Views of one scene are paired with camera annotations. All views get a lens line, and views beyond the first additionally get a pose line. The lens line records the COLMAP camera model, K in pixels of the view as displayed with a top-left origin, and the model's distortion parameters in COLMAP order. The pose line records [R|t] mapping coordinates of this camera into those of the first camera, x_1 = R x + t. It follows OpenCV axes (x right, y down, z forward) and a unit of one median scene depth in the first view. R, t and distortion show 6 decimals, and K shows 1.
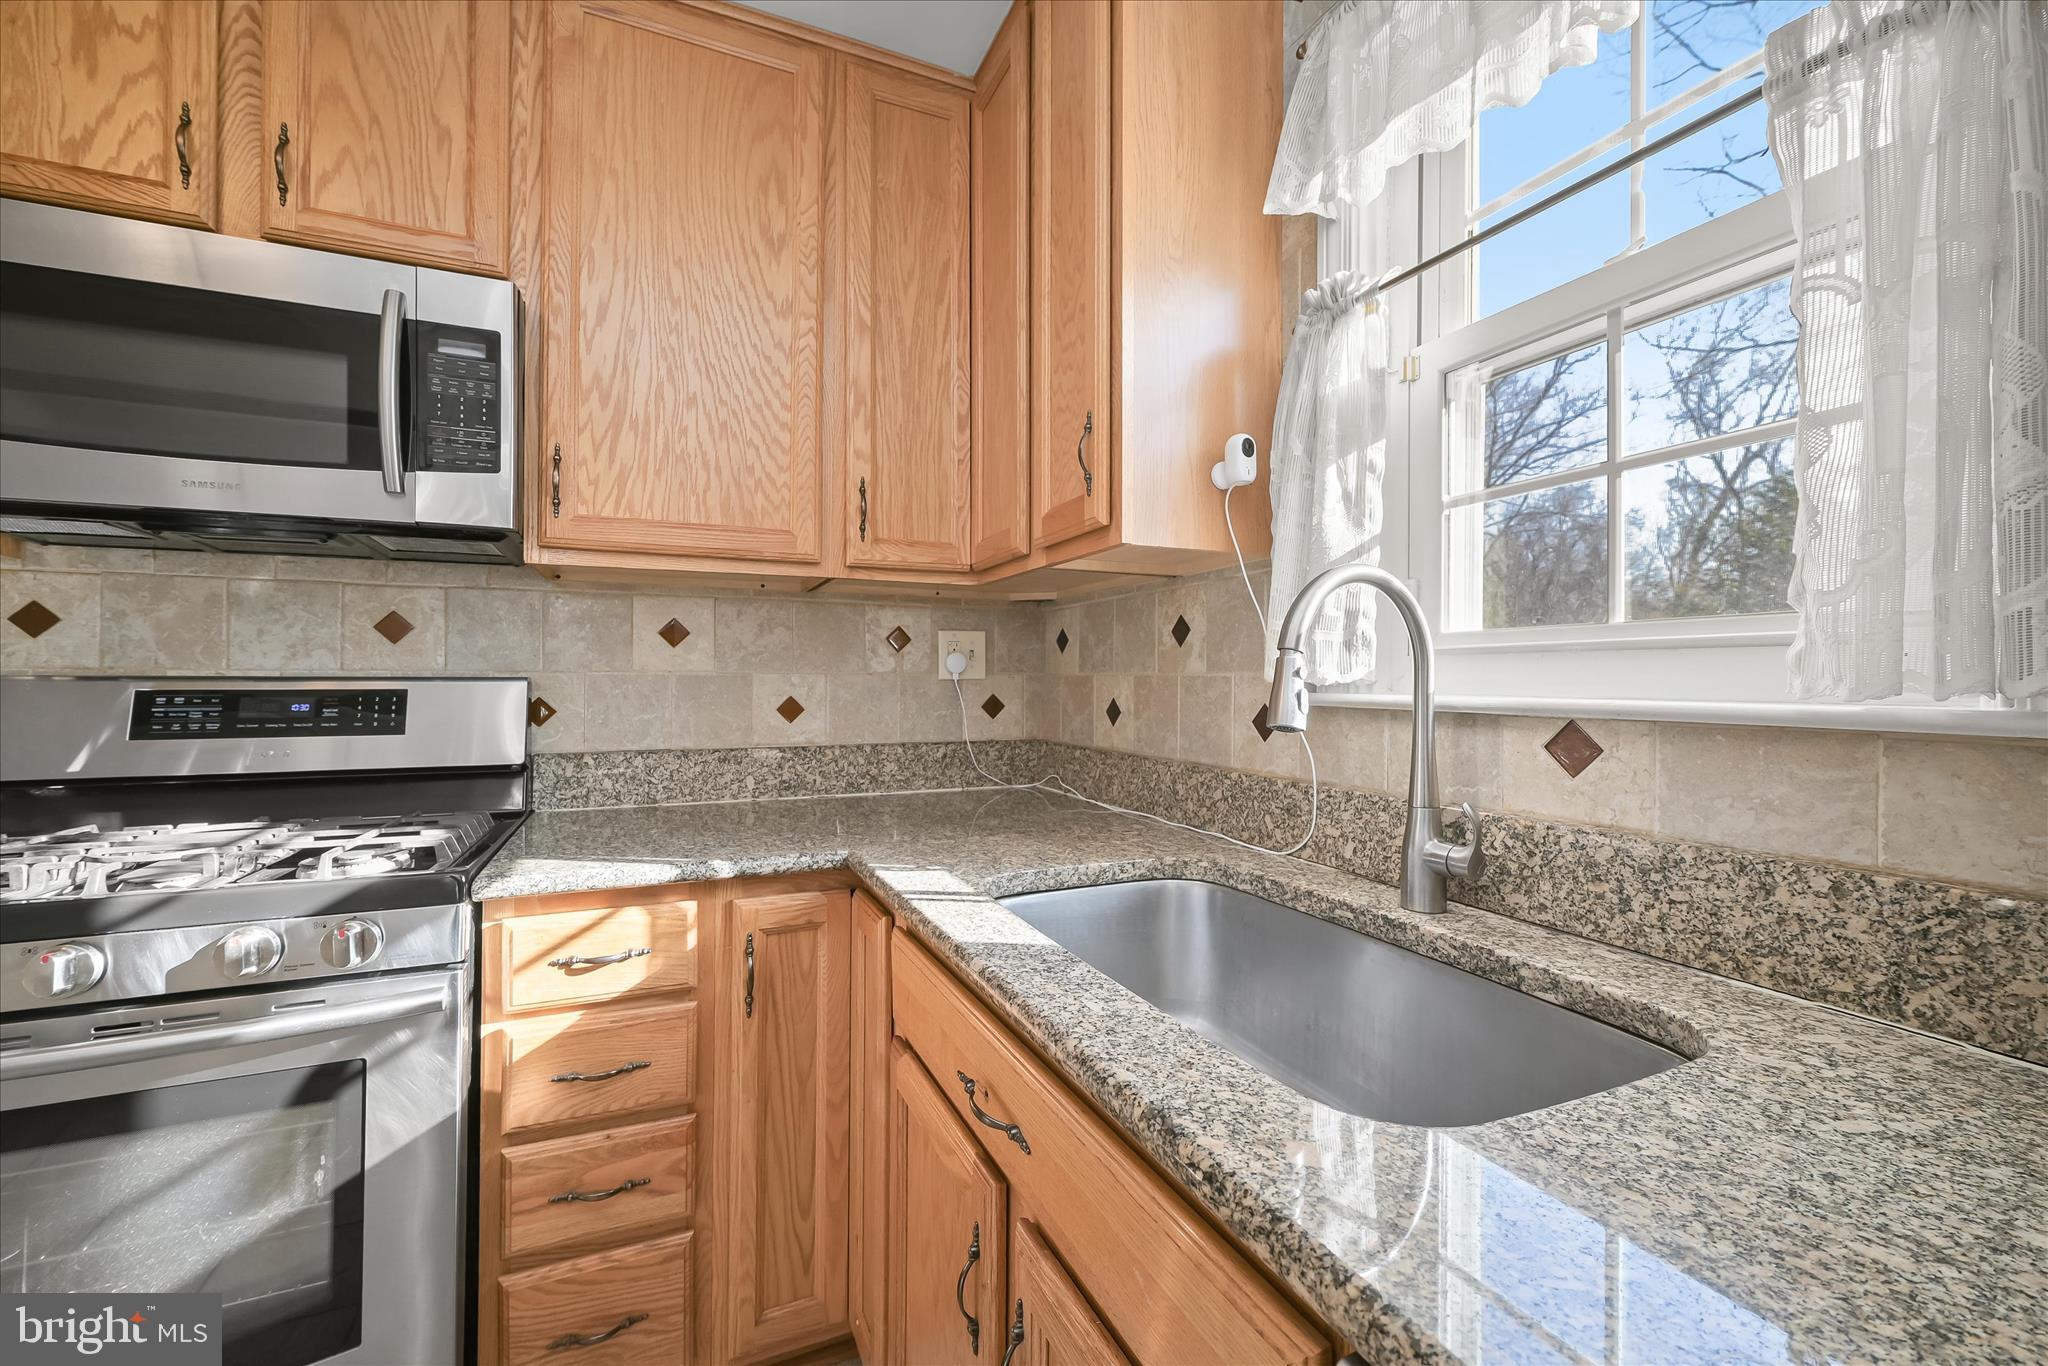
lens RADIAL K [[826.7, 0, 1029.1], [0, 826.7, 673.2], [0, 0, 1]] dist [-0.001406, -0.000056]
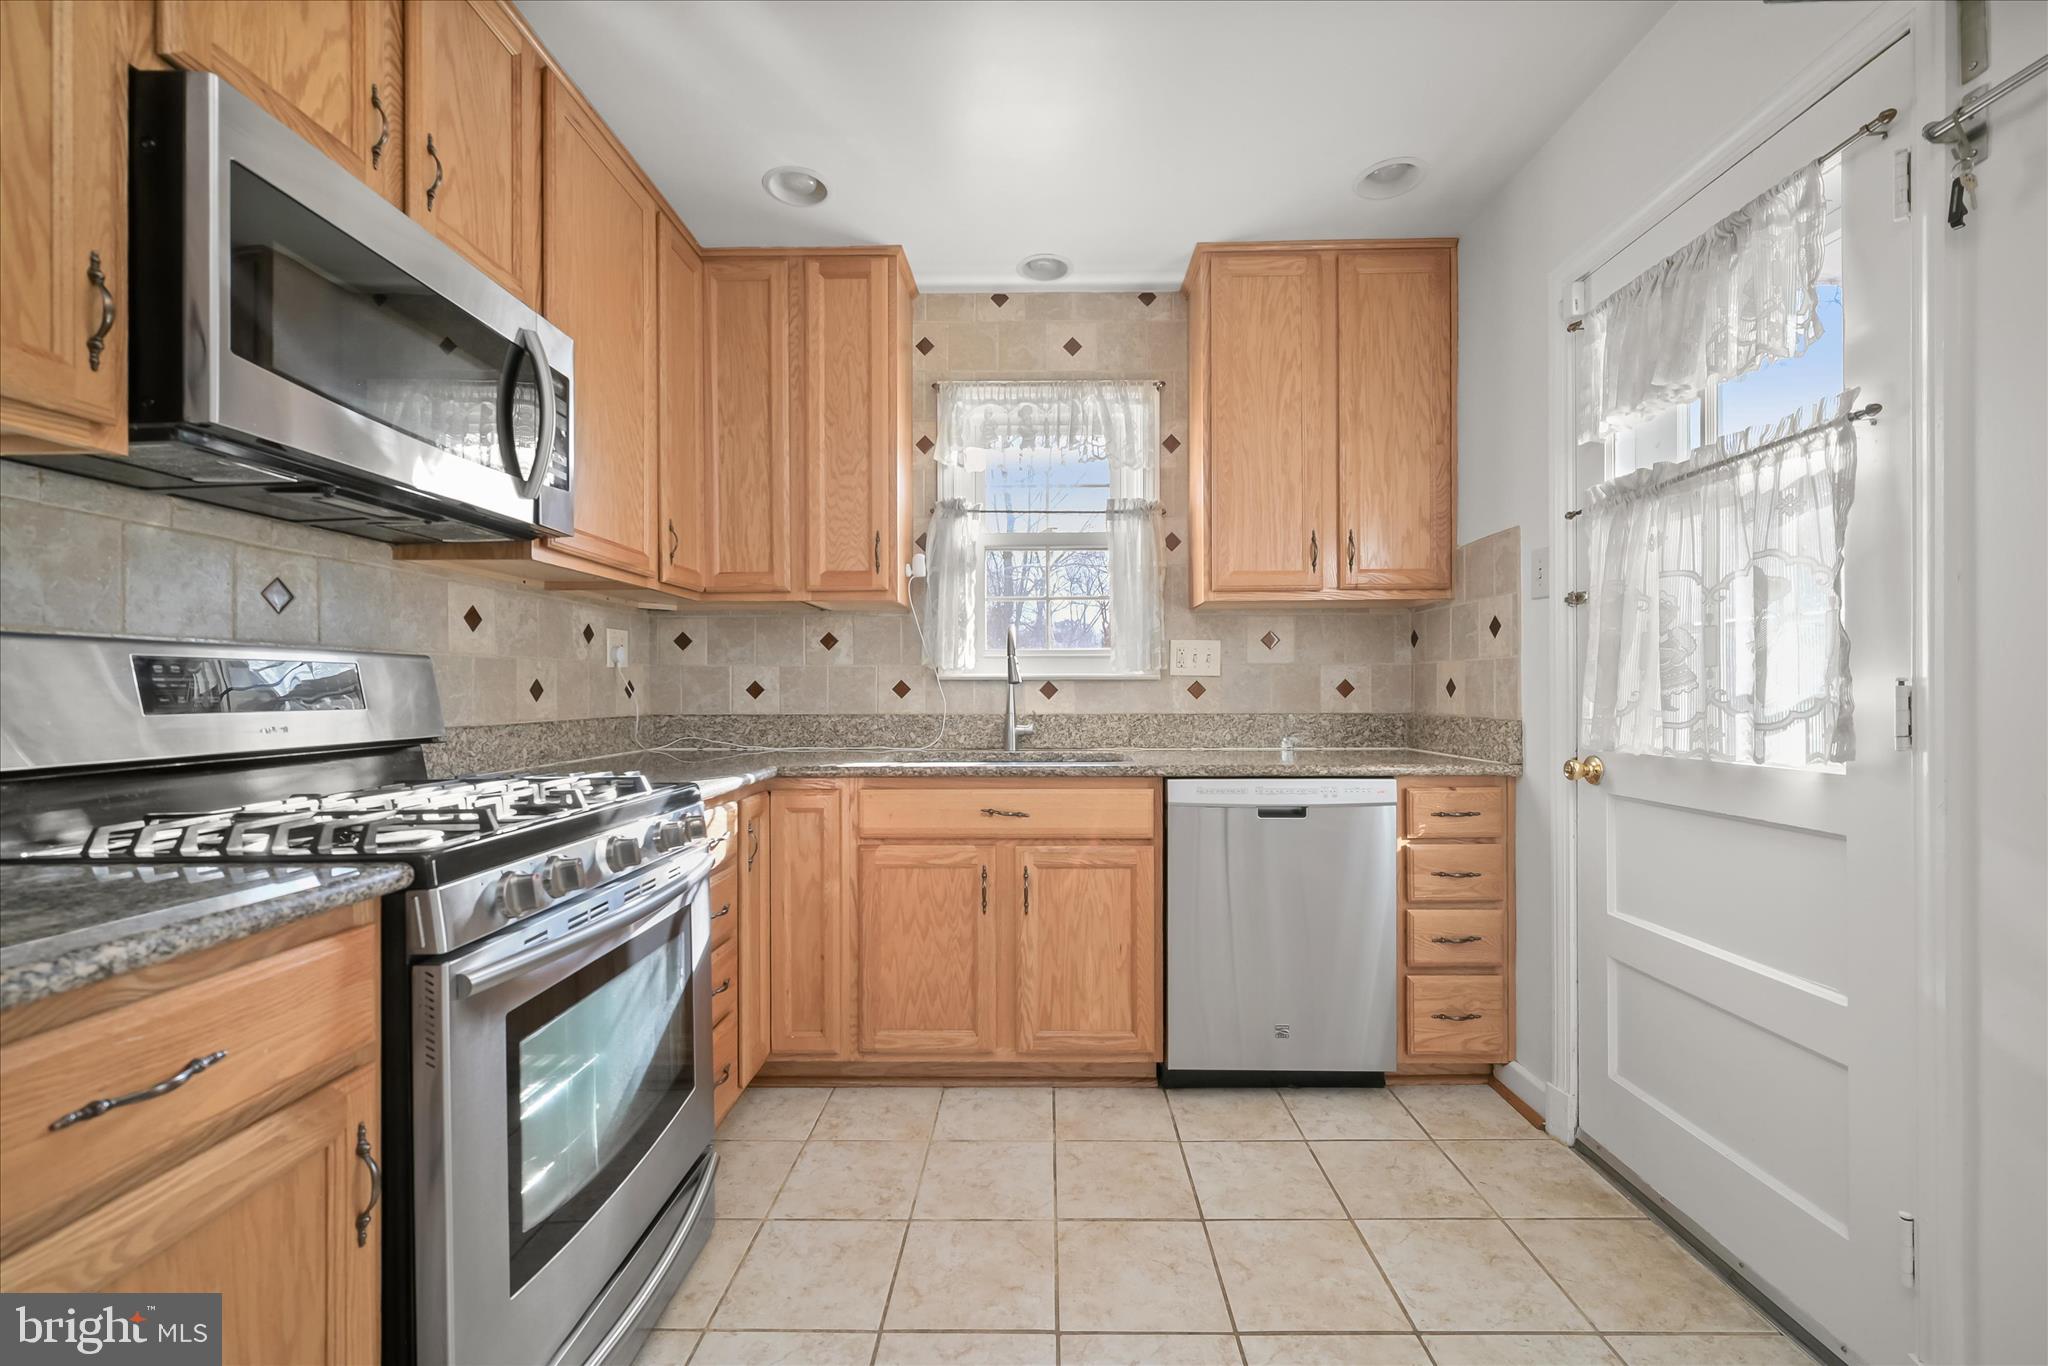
lens RADIAL K [[825.1, 0, 1023.5], [0, 825.1, 686.5], [0, 0, 1]] dist [-0.000401, 0.000259]
pose [[0.427962, -0.001067, 0.903796, -1.316858], [-0.003334, 0.999991, 0.002759, 0.042236], [-0.903791, -0.004194, 0.427954, -0.141308]]
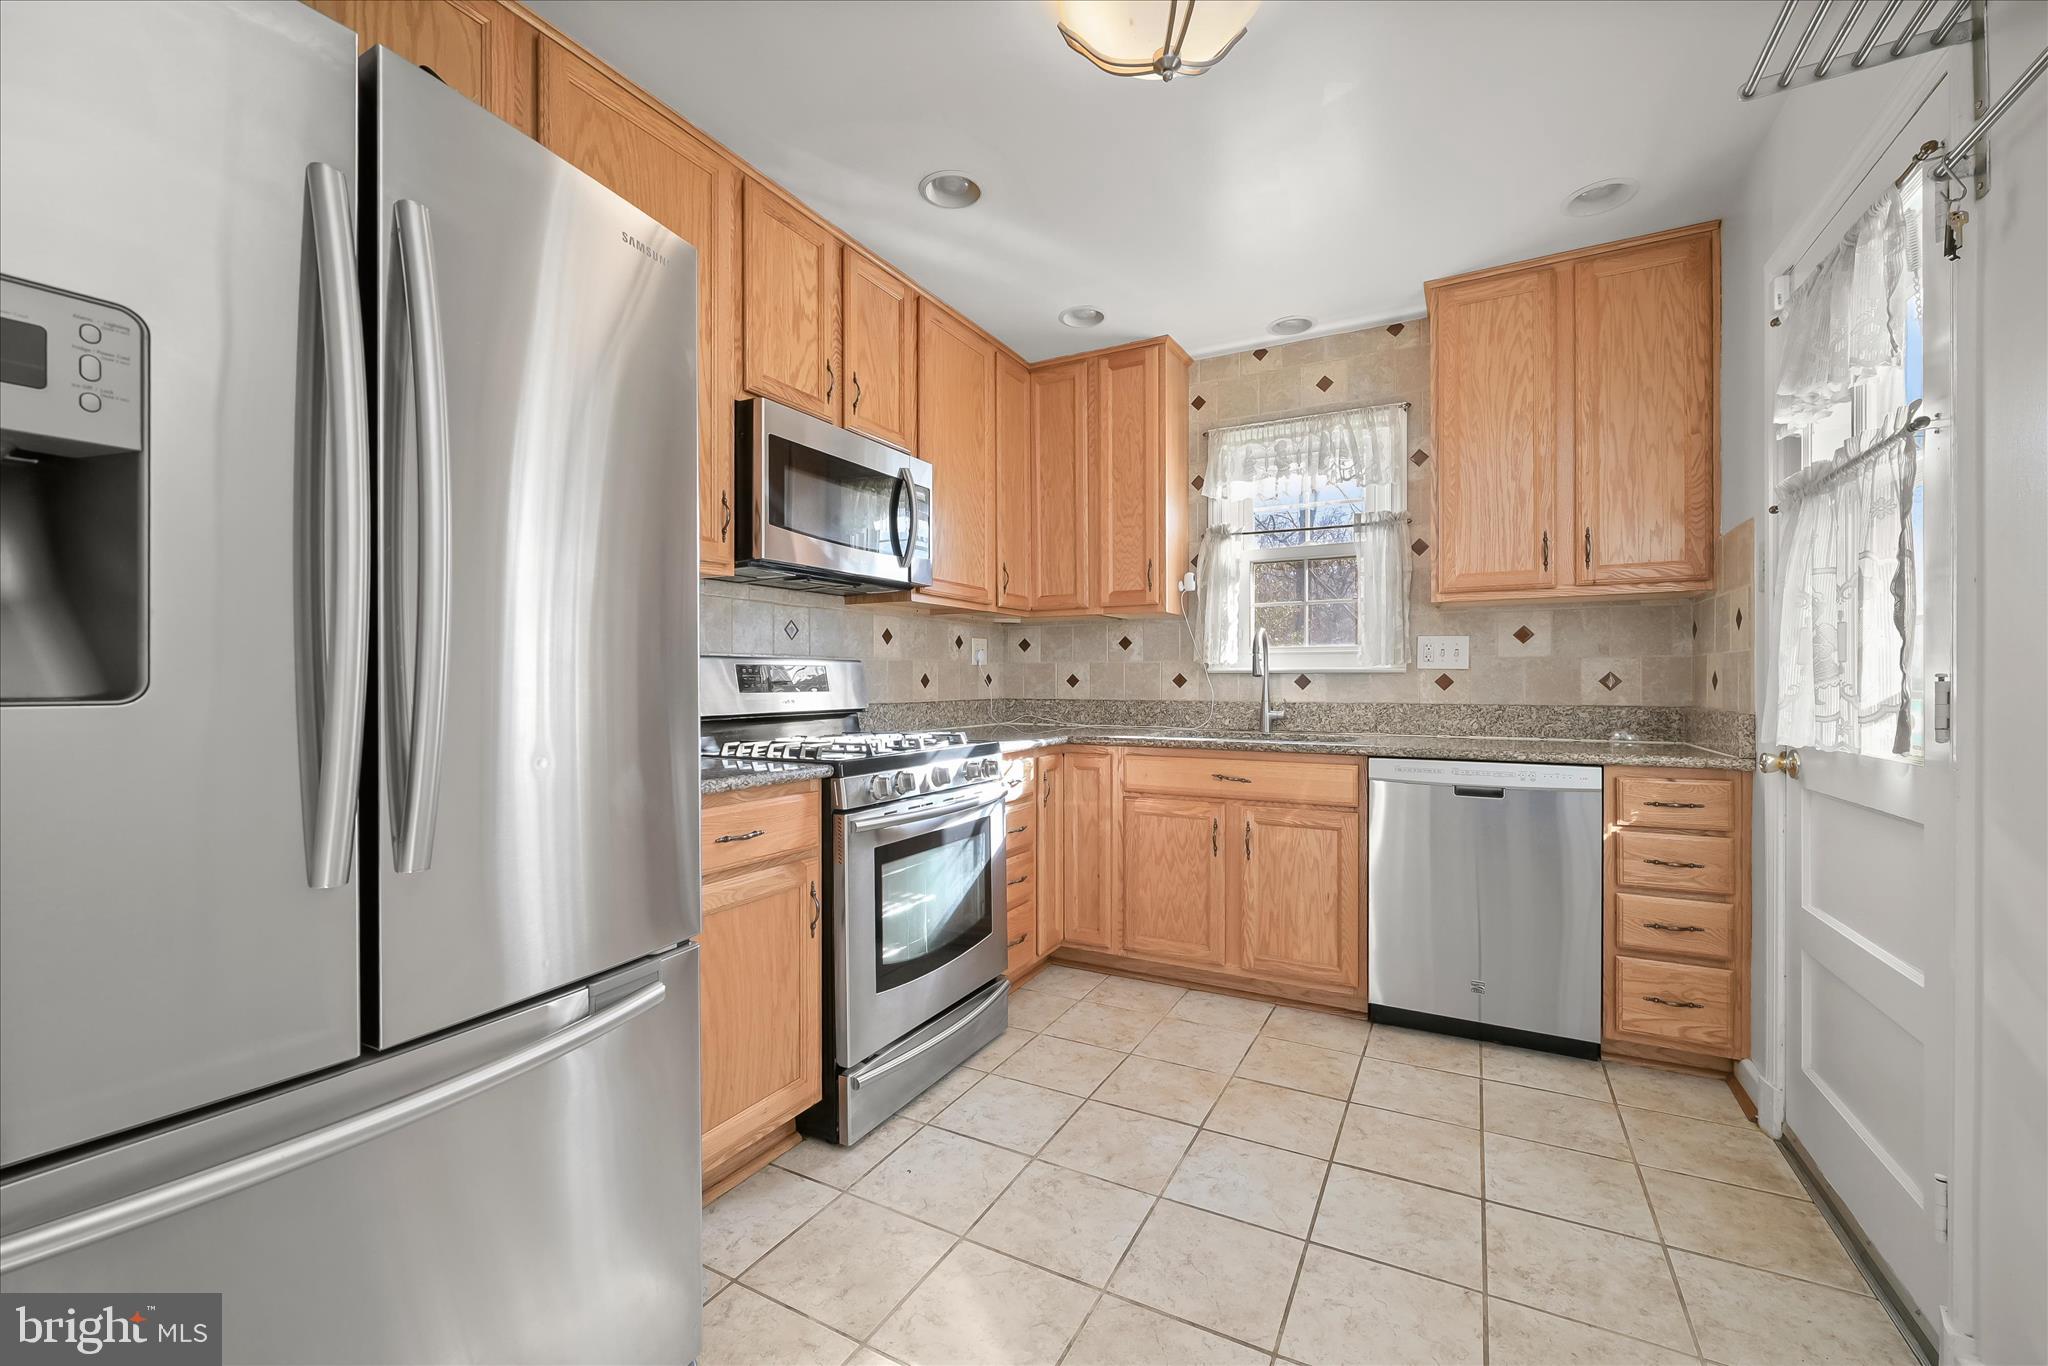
lens RADIAL K [[809.2, 0, 1027.9], [0, 809.2, 678.4], [0, 0, 1]] dist [-0.001417, -0.000220]
pose [[0.792504, -0.002258, 0.609862, -1.482820], [-0.002135, 0.999977, 0.006477, 0.034183], [-0.609862, -0.006435, 0.792481, -0.646142]]
